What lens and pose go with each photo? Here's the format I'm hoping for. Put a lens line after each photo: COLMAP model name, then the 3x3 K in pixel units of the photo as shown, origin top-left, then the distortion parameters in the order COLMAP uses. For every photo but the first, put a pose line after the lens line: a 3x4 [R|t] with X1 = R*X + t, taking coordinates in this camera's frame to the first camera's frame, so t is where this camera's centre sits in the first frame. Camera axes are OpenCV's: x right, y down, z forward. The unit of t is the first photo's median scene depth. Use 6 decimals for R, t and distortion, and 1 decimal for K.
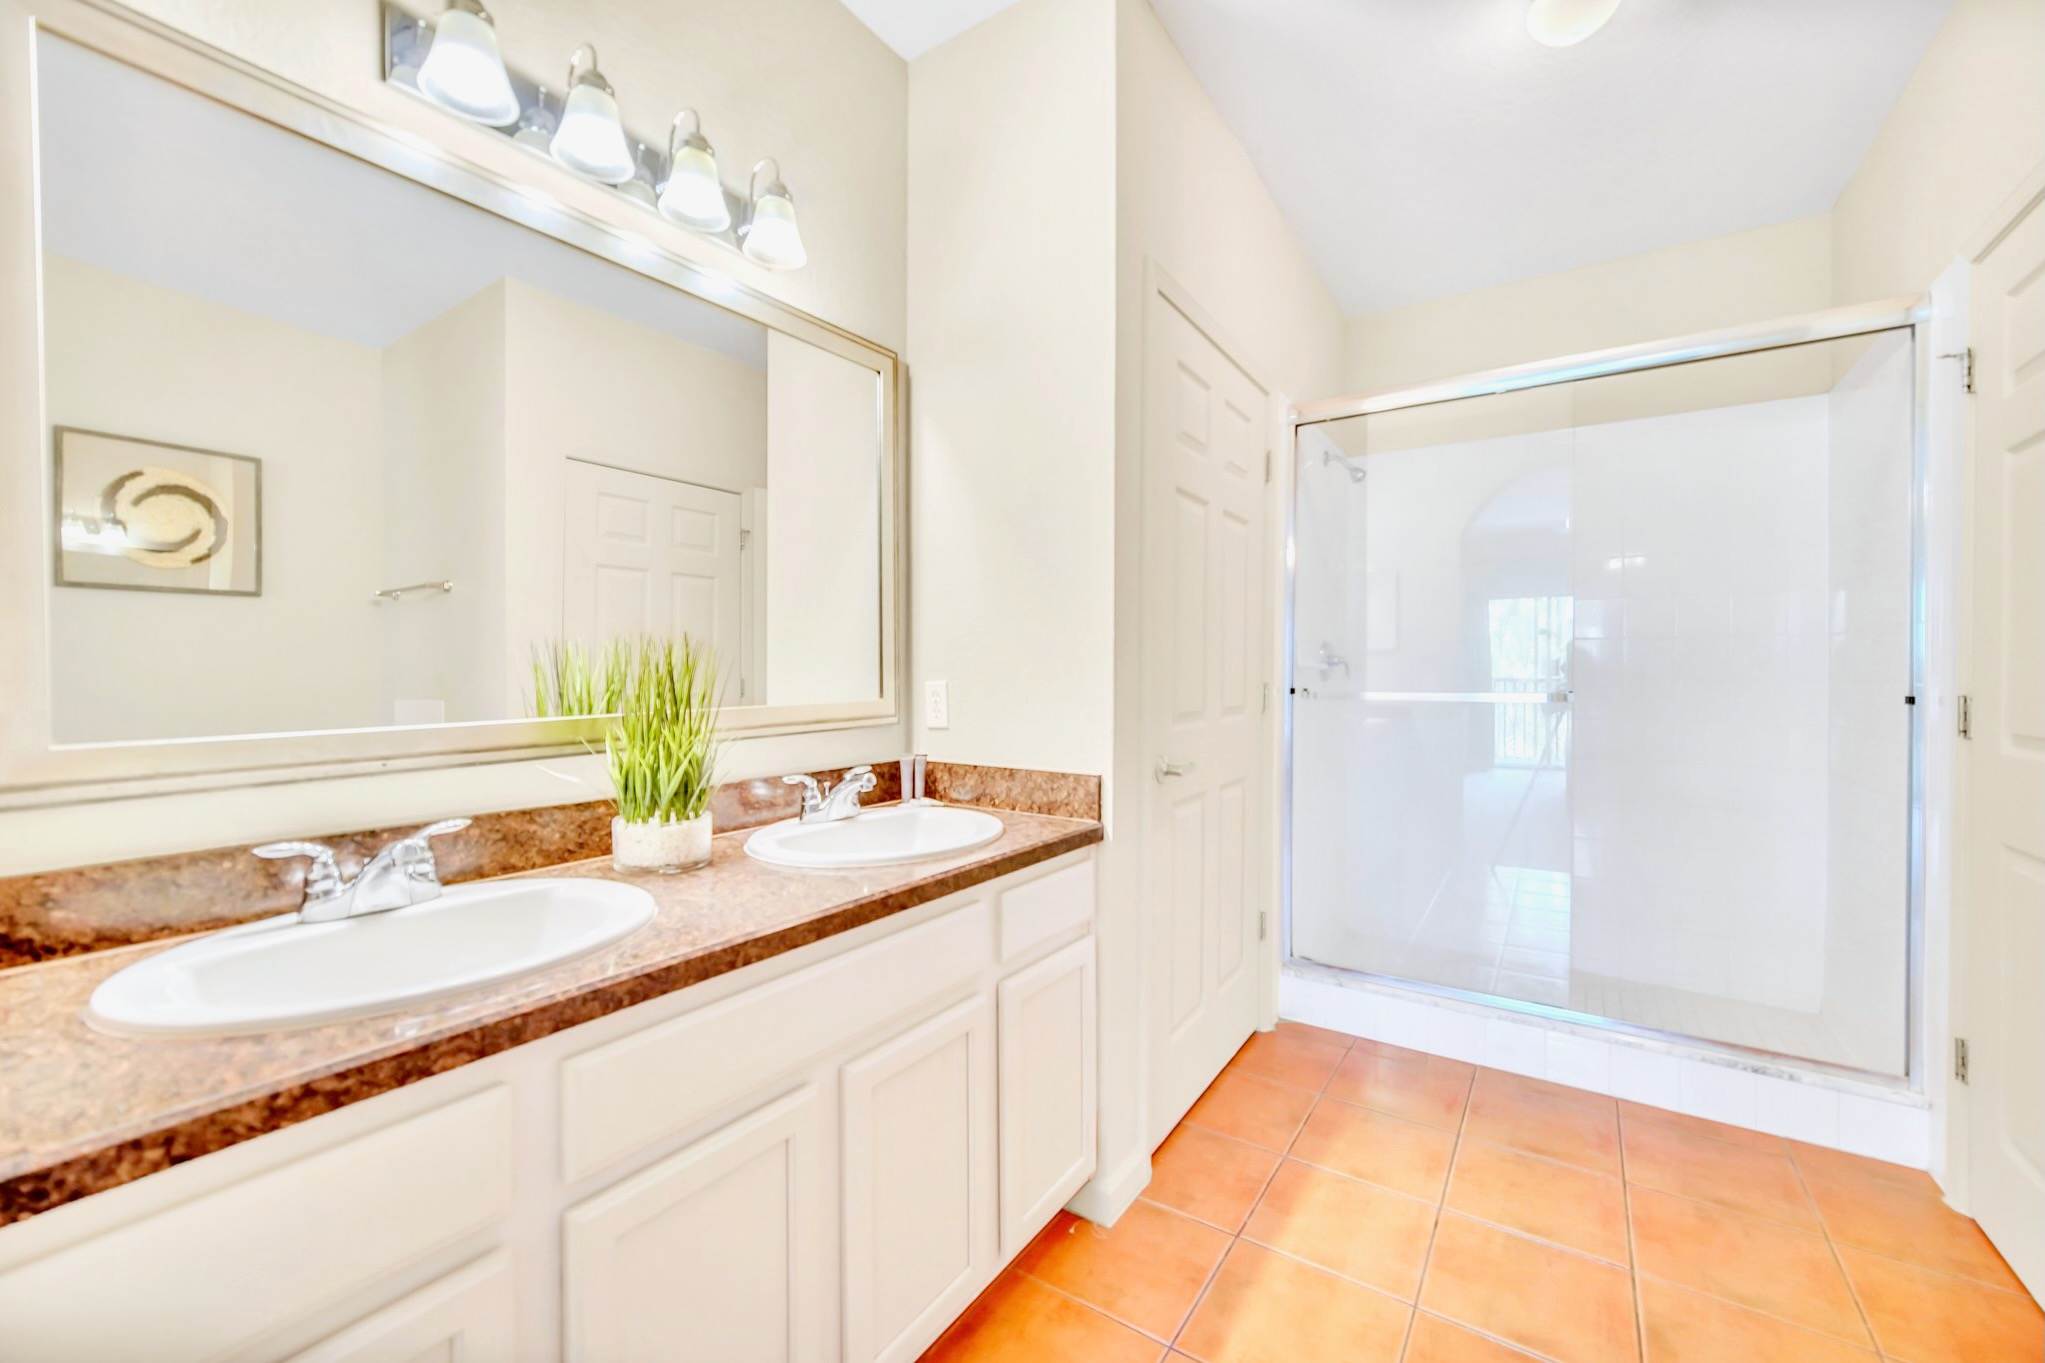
lens RADIAL K [[824.8, 0, 1013.1], [0, 824.8, 667.8], [0, 0, 1]] dist [0.000131, 0.000002]
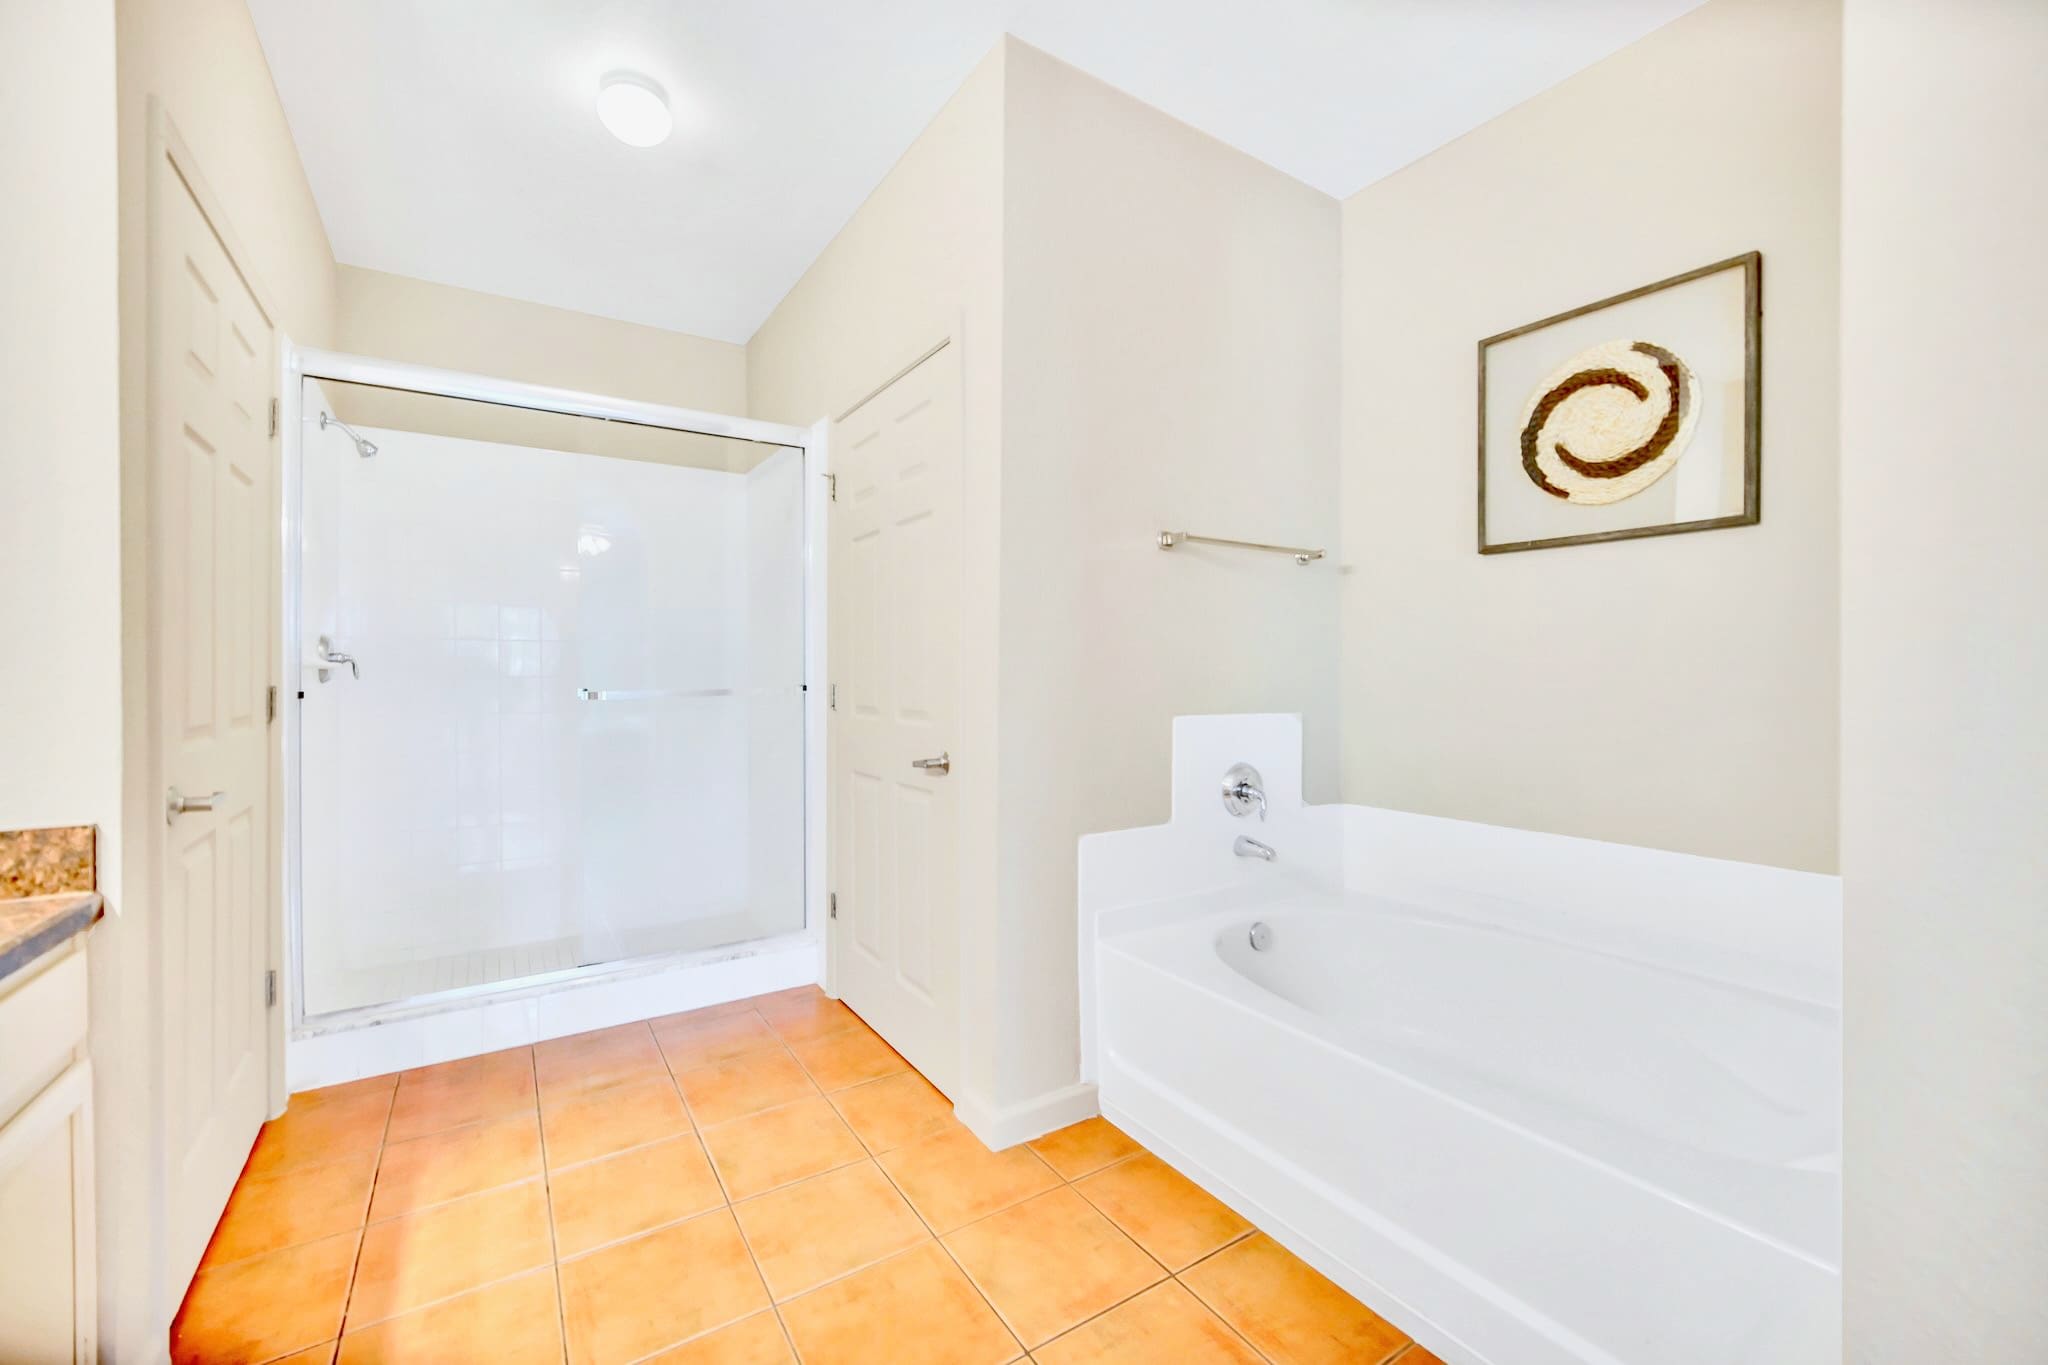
lens RADIAL K [[826.1, 0, 1014.6], [0, 826.1, 668.8], [0, 0, 1]] dist [0.000131, 0.000002]
pose [[0.387328, -0.001964, 0.921940, -0.217058], [0.000957, 0.999998, 0.001728, 0.001100], [-0.921941, 0.000213, 0.387330, 0.028638]]
